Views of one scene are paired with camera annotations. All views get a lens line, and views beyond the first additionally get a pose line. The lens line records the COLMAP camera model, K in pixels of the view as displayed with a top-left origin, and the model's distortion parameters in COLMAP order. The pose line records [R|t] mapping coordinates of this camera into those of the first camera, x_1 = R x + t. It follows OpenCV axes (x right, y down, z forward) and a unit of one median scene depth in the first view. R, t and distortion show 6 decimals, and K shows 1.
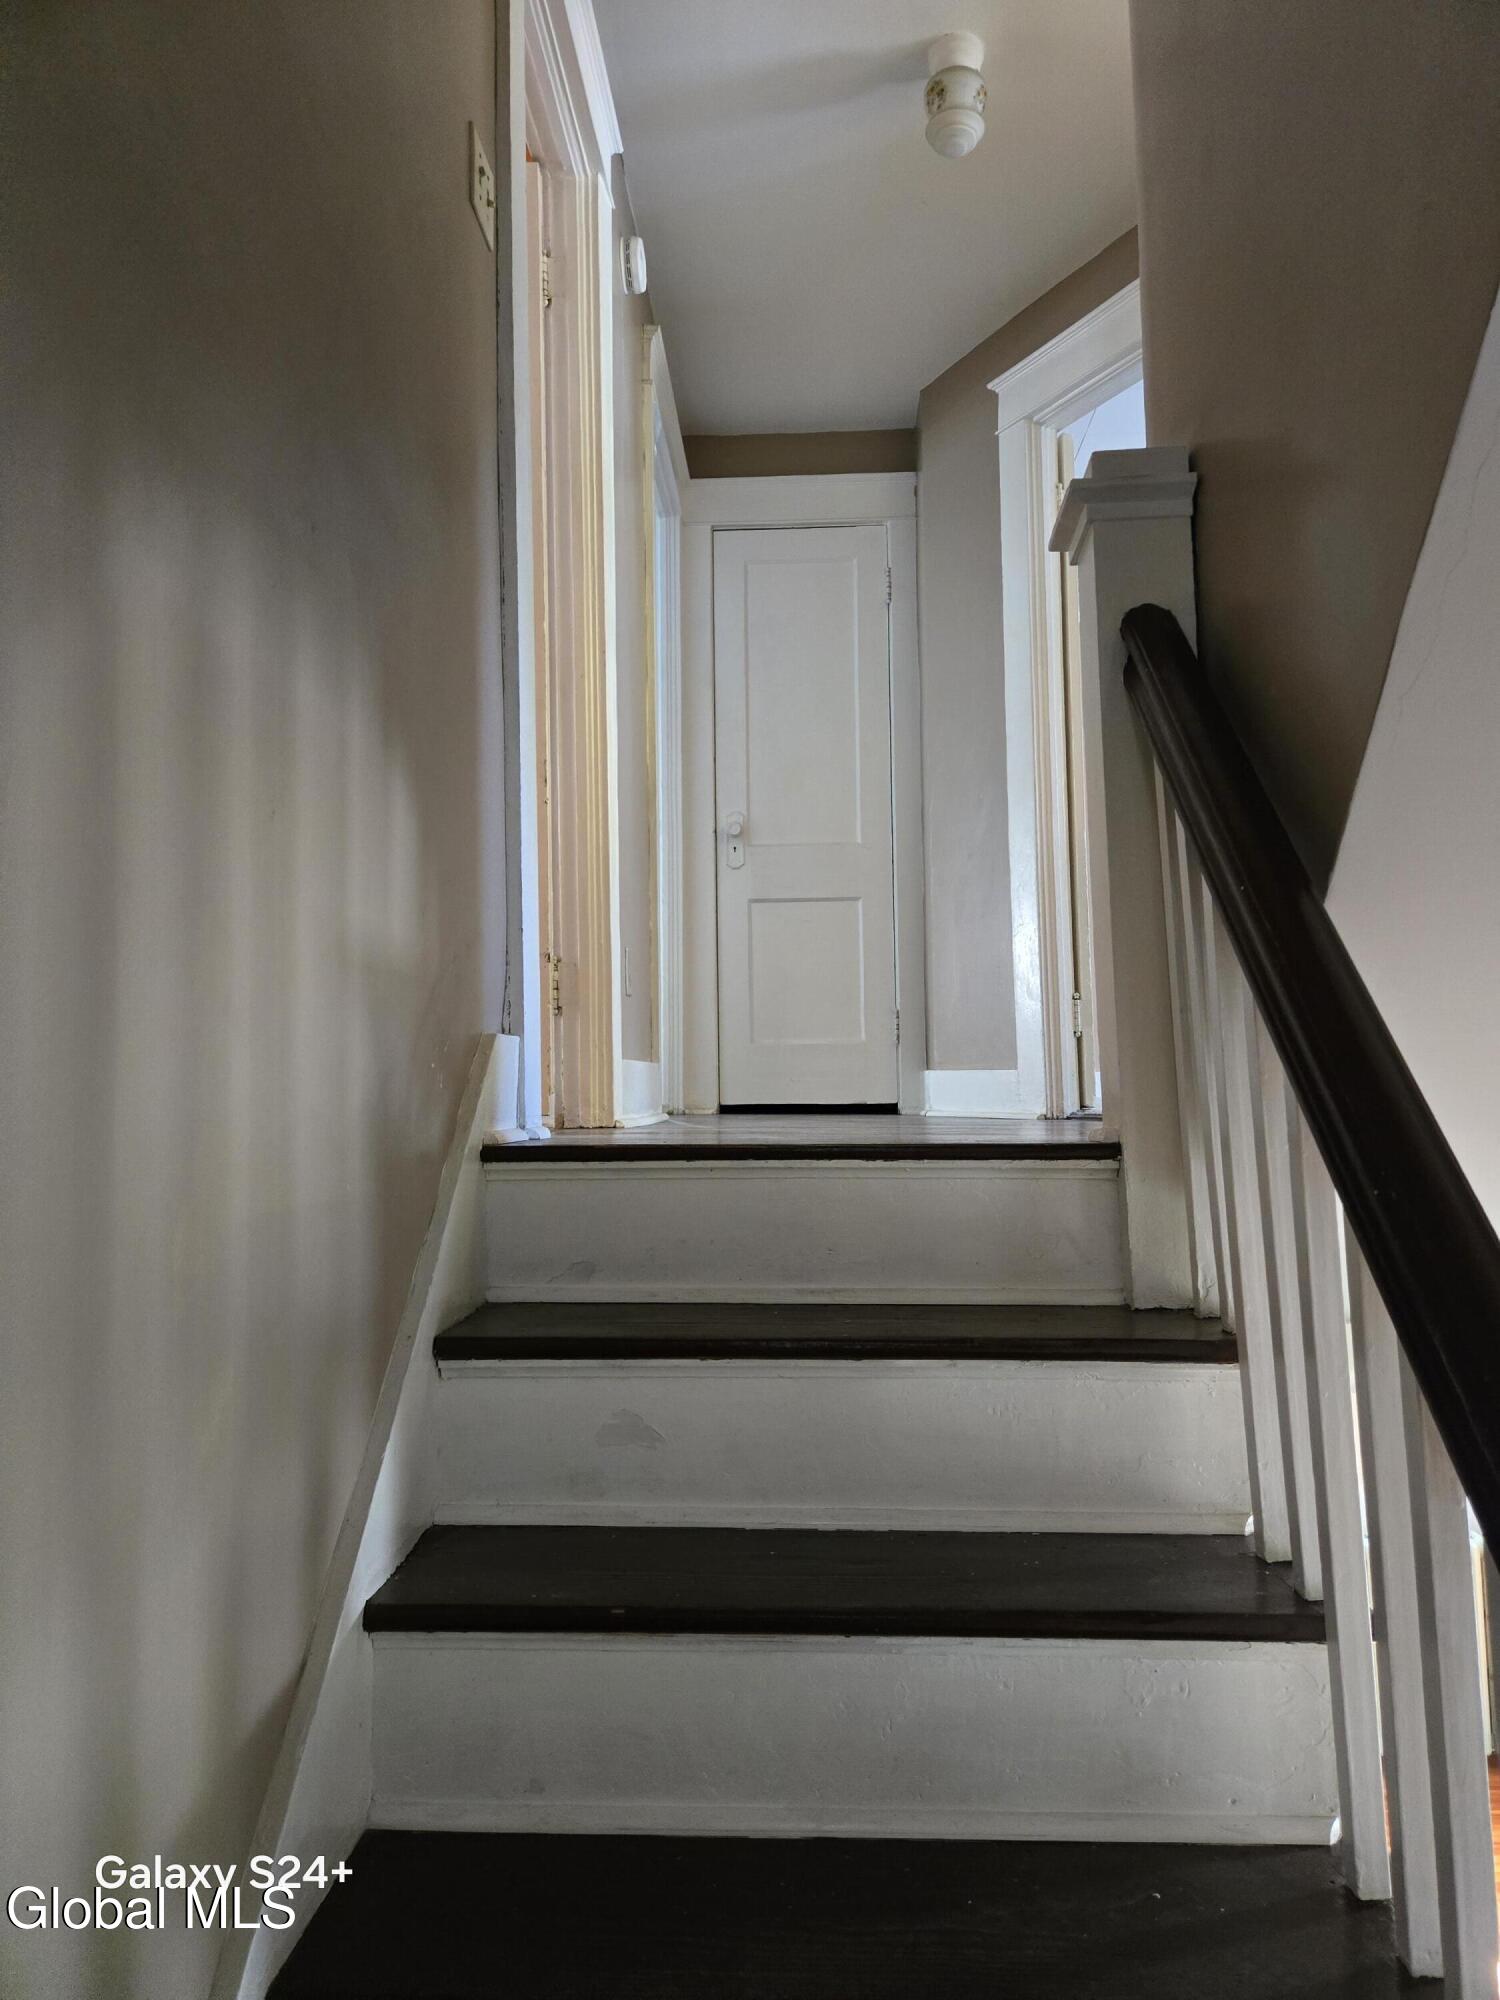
lens RADIAL K [[1329.8, 0, 750.0], [0, 1329.8, 1000.0], [0, 0, 1]] dist [0.084885, -0.069377]
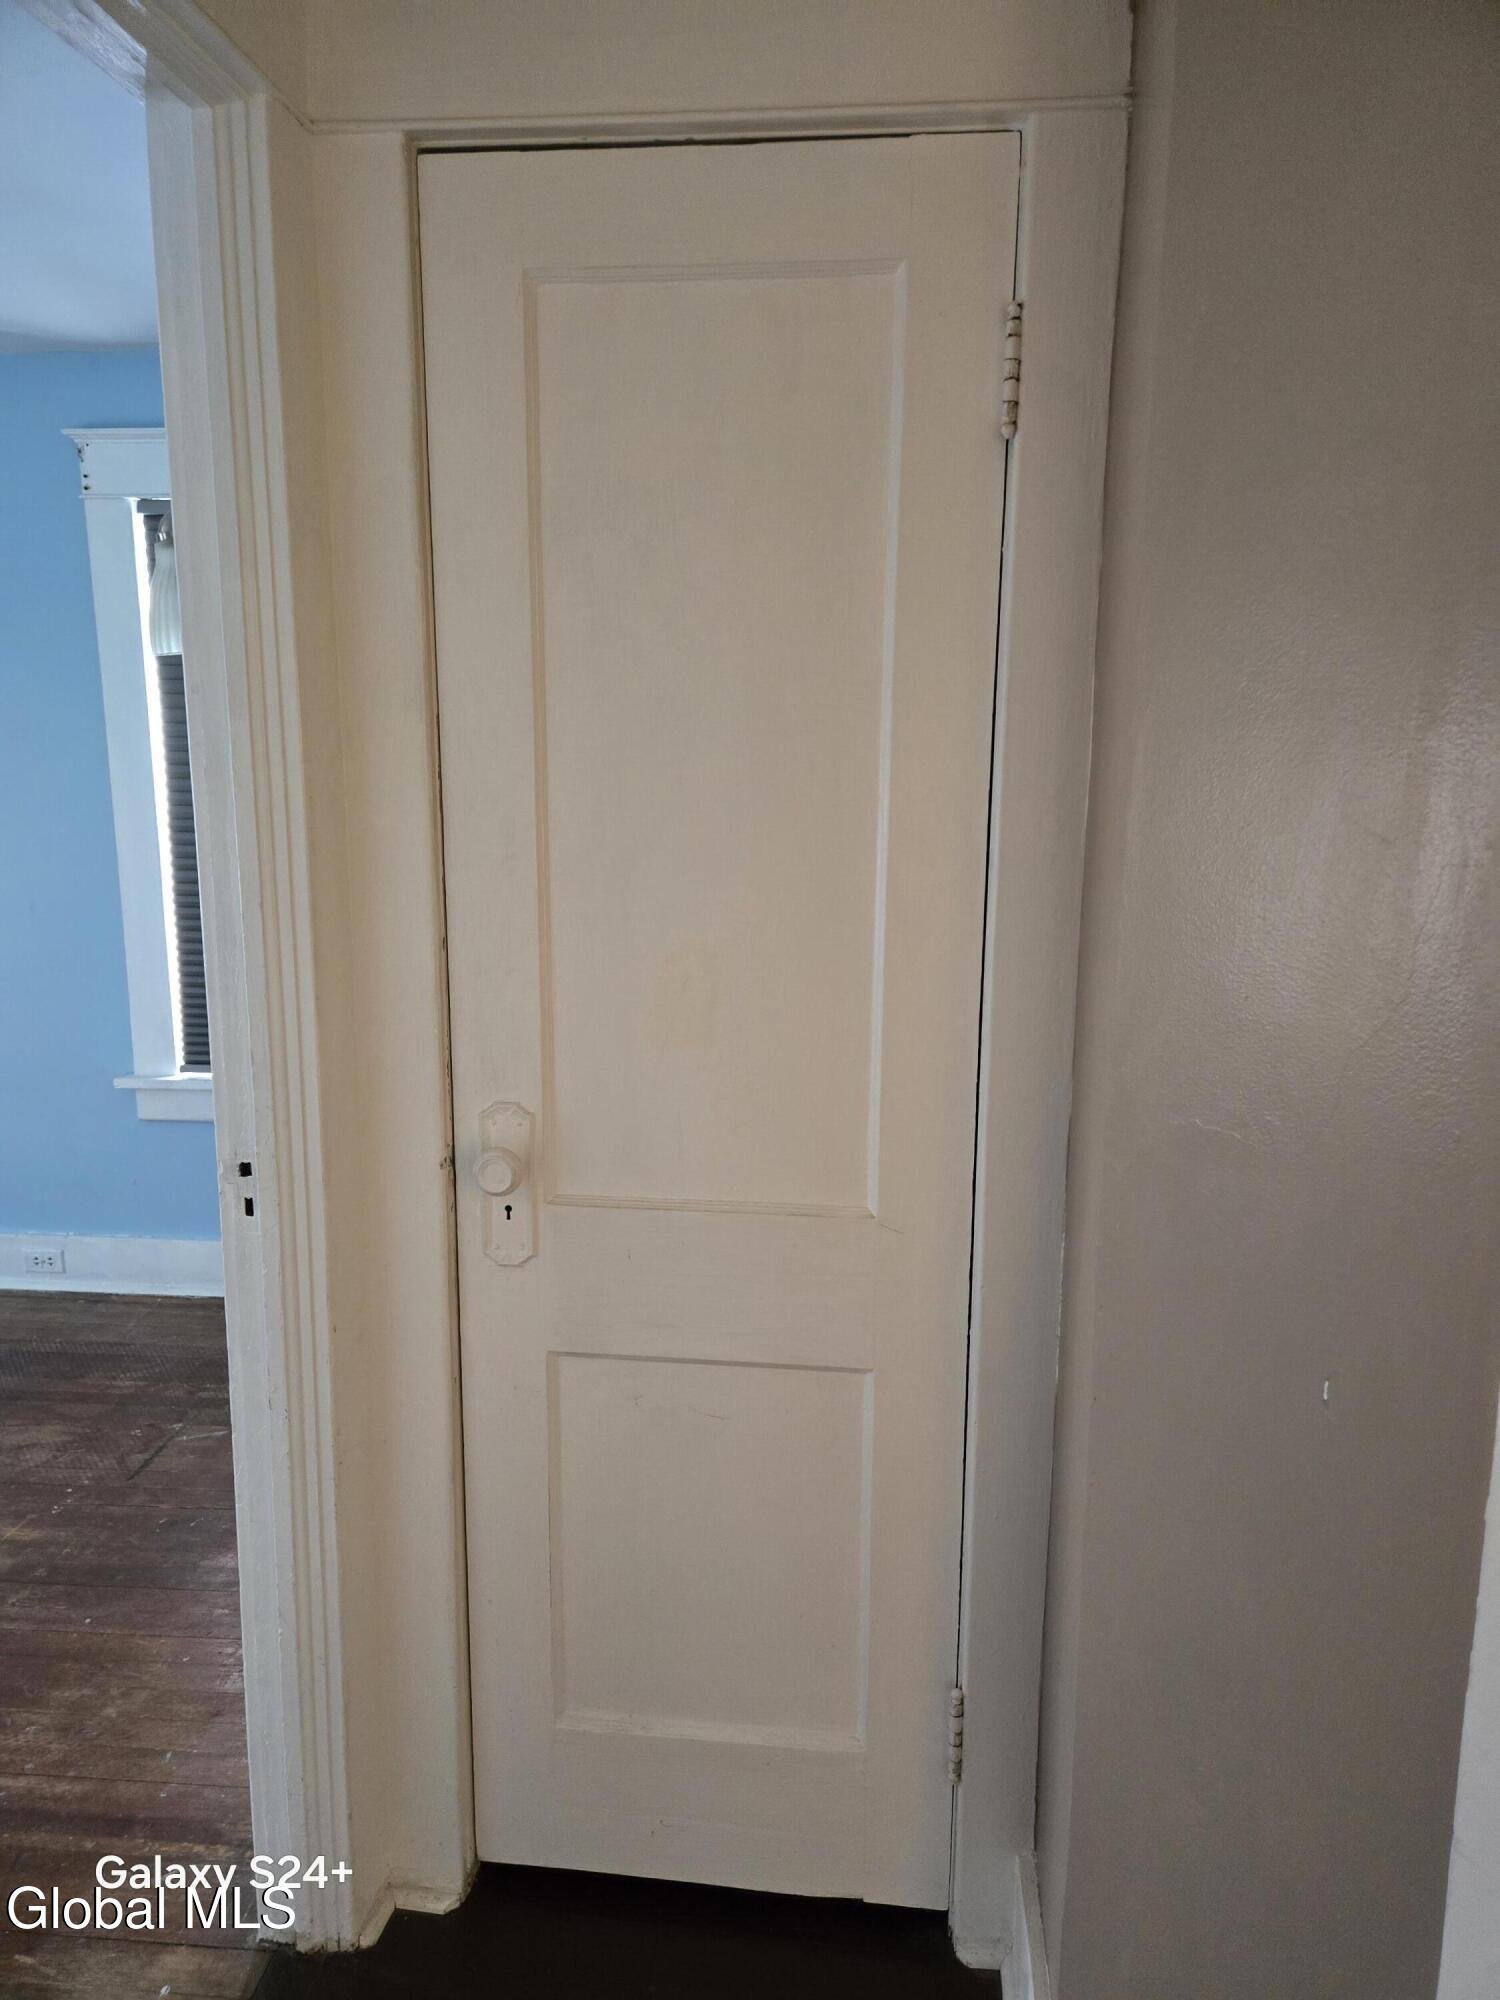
lens RADIAL K [[1329.8, 0, 750.0], [0, 1329.8, 1000.0], [0, 0, 1]] dist [0.084885, -0.069377]
pose [[0.999640, 0.025537, -0.008255, 0.052125], [-0.022569, 0.966325, 0.256334, -0.254318], [0.014523, -0.256055, 0.966553, 0.683123]]
